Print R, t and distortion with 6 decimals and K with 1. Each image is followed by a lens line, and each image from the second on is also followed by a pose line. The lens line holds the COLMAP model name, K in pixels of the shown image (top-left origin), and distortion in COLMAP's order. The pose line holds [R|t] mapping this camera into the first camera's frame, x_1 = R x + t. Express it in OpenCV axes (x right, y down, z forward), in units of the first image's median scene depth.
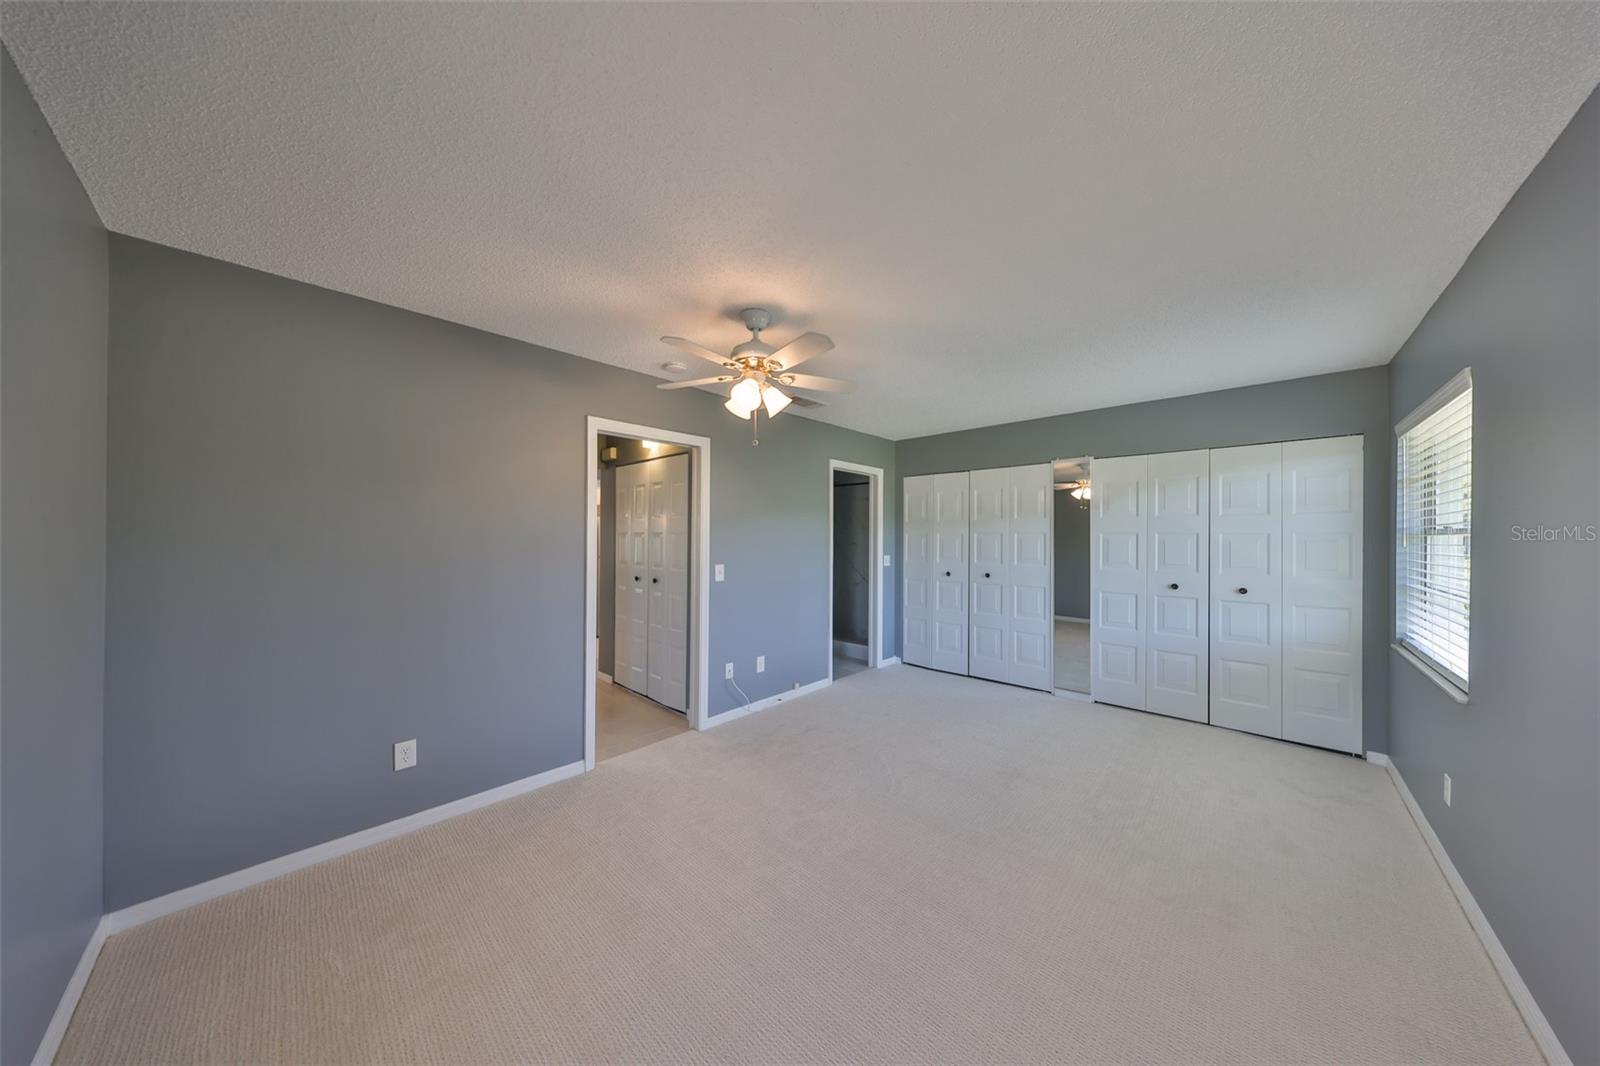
lens RADIAL K [[480.8, 0, 813.5], [0, 480.8, 536.4], [0, 0, 1]] dist [-0.000365, -0.000025]
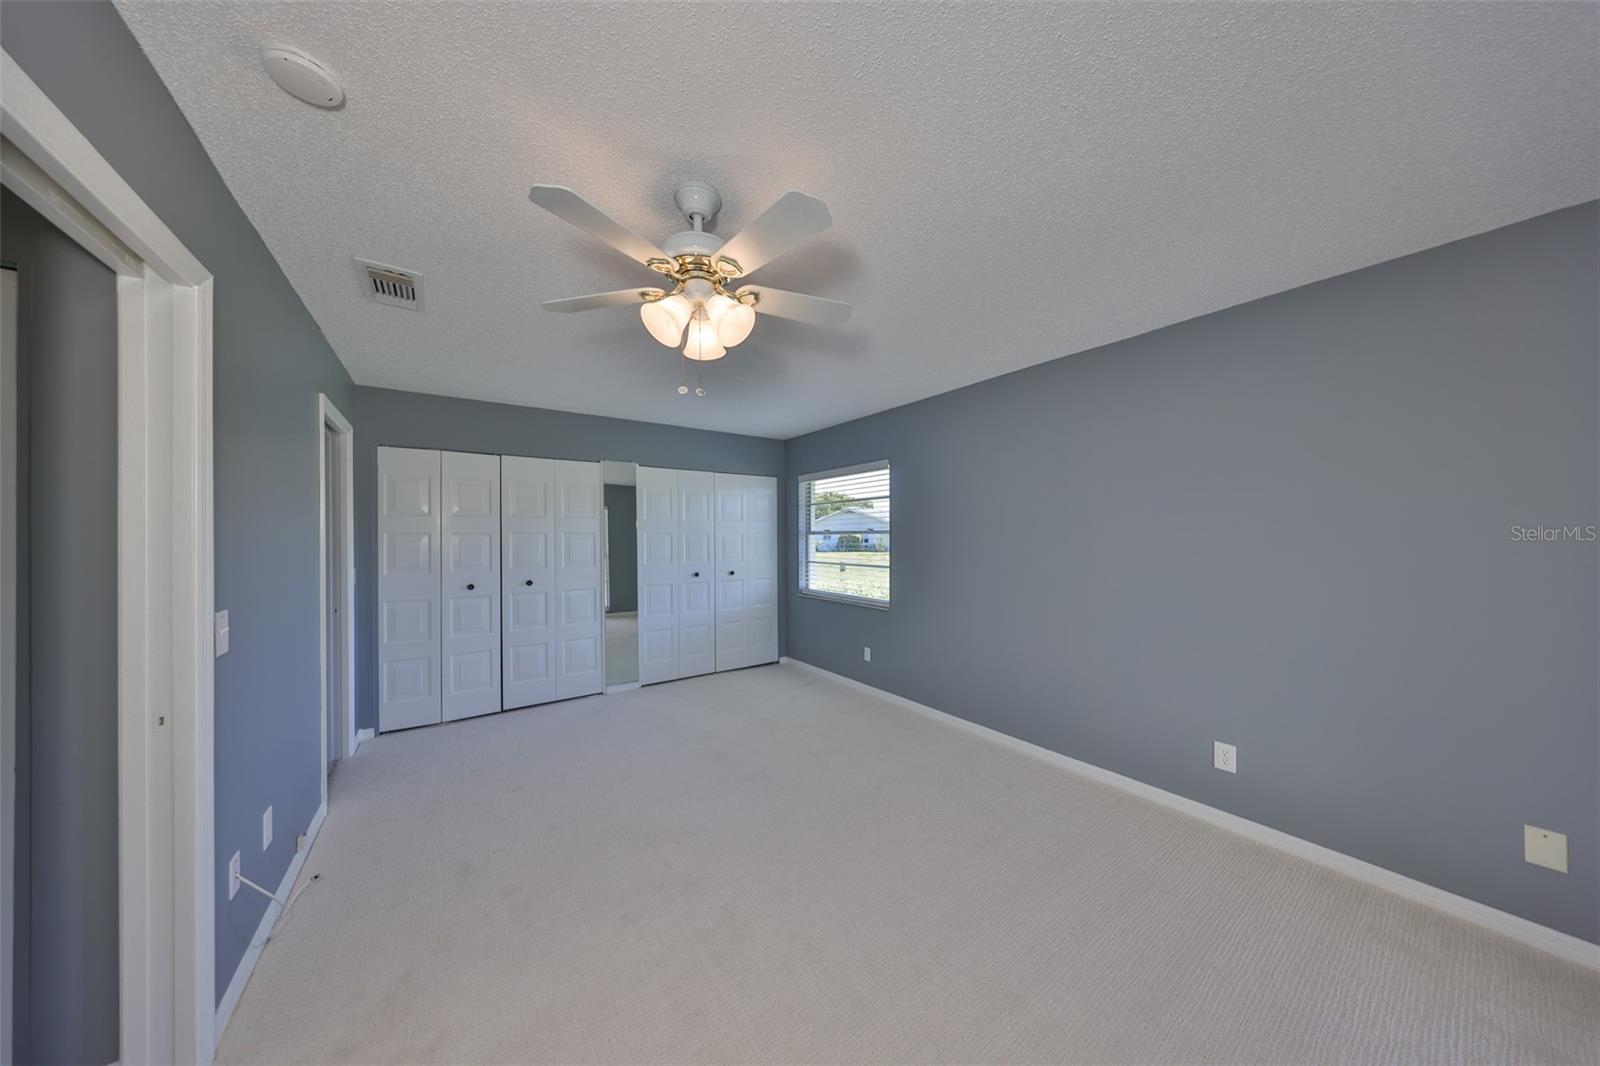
lens RADIAL K [[498.0, 0, 794.9], [0, 498.0, 536.4], [0, 0, 1]] dist [0.012681, -0.000009]
pose [[0.221742, -0.003044, 0.975101, -0.470732], [0.004106, 0.999989, 0.002187, -0.000610], [-0.975097, 0.003519, 0.221752, 0.420475]]
